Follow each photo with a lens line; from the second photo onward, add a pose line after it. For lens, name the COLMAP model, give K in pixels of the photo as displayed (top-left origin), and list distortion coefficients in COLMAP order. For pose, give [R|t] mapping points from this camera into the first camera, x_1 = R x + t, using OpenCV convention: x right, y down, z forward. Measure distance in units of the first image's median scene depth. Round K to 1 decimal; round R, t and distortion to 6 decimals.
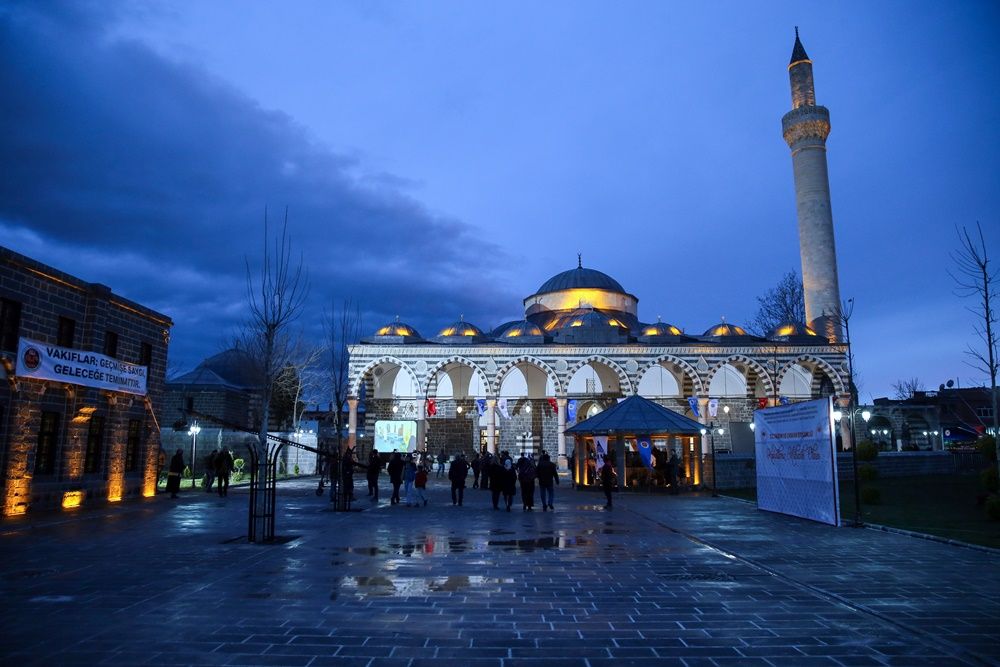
lens RADIAL K [[679.3, 0, 497.3], [0, 679.3, 333.6], [0, 0, 1]] dist [-0.107894, 0.086152]
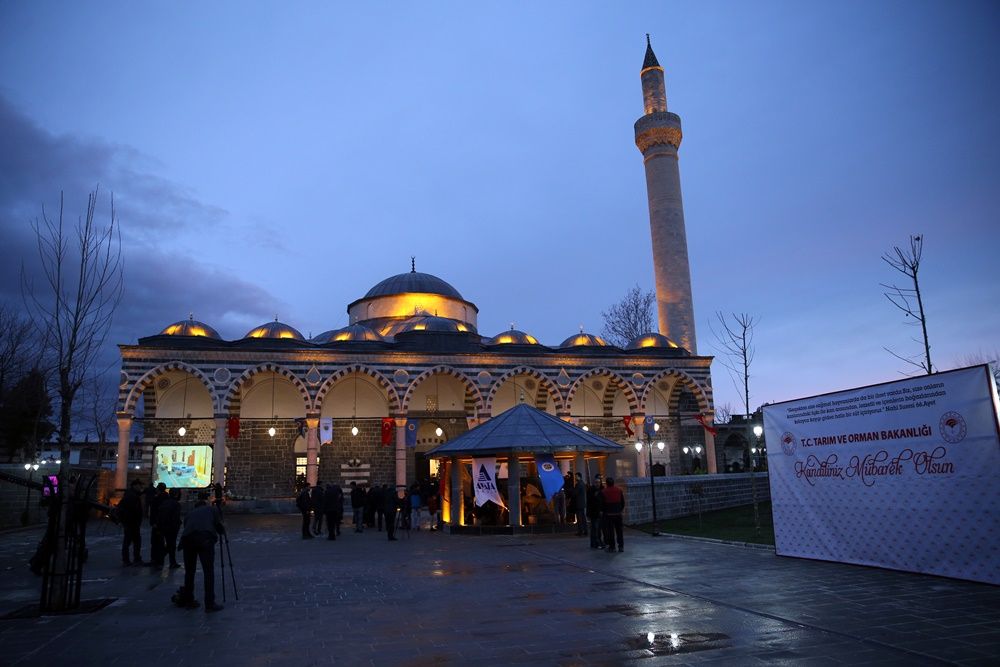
lens RADIAL K [[679.3, 0, 495.7], [0, 679.3, 332.7], [0, 0, 1]] dist [-0.107894, 0.086152]
pose [[0.959213, 0.030381, 0.281046, -0.027905], [-0.016880, 0.998590, -0.050337, 0.032756], [-0.282179, 0.043540, 0.958373, 0.176055]]
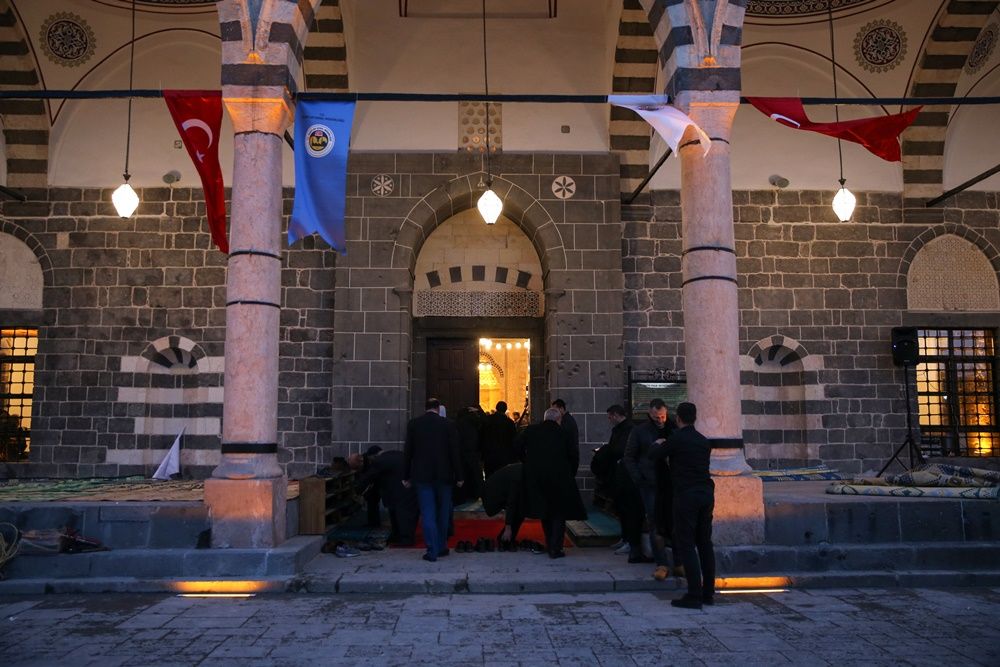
lens RADIAL K [[869.3, 0, 496.2], [0, 869.3, 335.1], [0, 0, 1]] dist [-0.036102, 0.072280]
pose [[0.996840, 0.002487, 0.079397, 0.132544], [-0.006716, 0.998570, 0.053039, 0.140338], [-0.079152, -0.053405, 0.995431, 0.784783]]
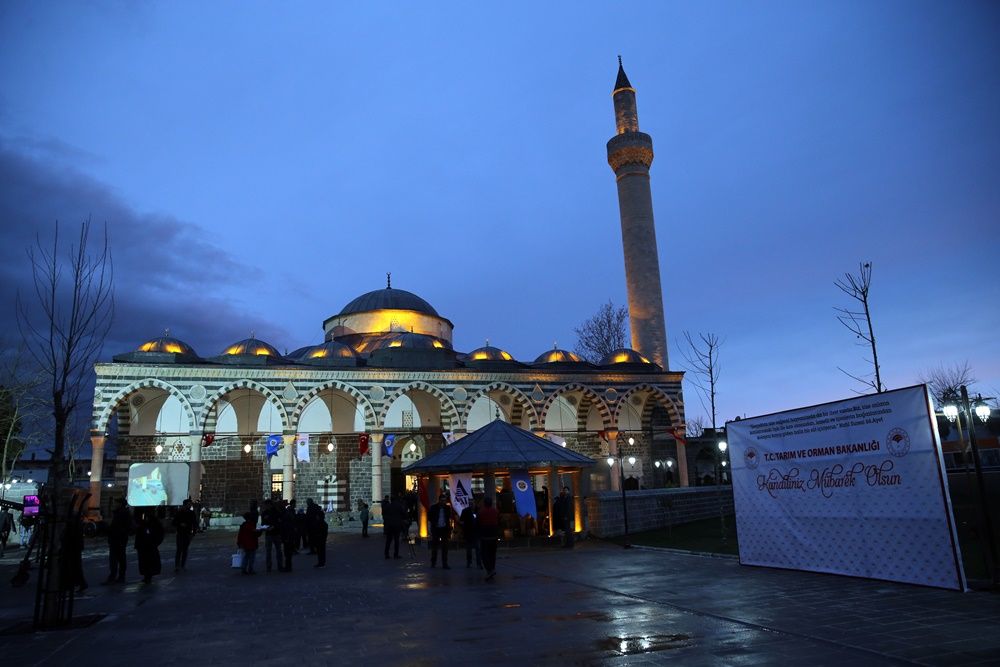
lens RADIAL K [[679.3, 0, 495.3], [0, 679.3, 333.5], [0, 0, 1]] dist [-0.107894, 0.086152]
pose [[0.948224, 0.034548, 0.315716, -0.032360], [-0.012825, 0.997420, -0.070629, 0.030532], [-0.317342, 0.062923, 0.946221, 0.164958]]
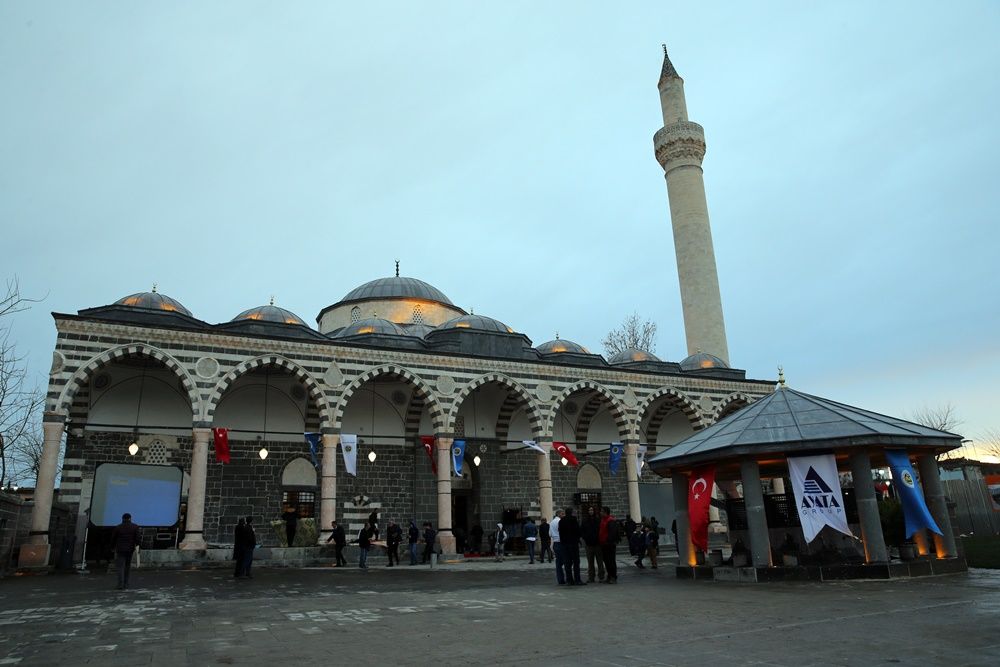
lens RADIAL K [[678.8, 0, 495.5], [0, 678.8, 333.5], [0, 0, 1]] dist [-0.108407, 0.086427]
pose [[0.884929, 0.107290, 0.453198, -0.153169], [-0.046635, 0.988626, -0.142984, 0.087218], [-0.463384, 0.105396, 0.879867, 0.418382]]
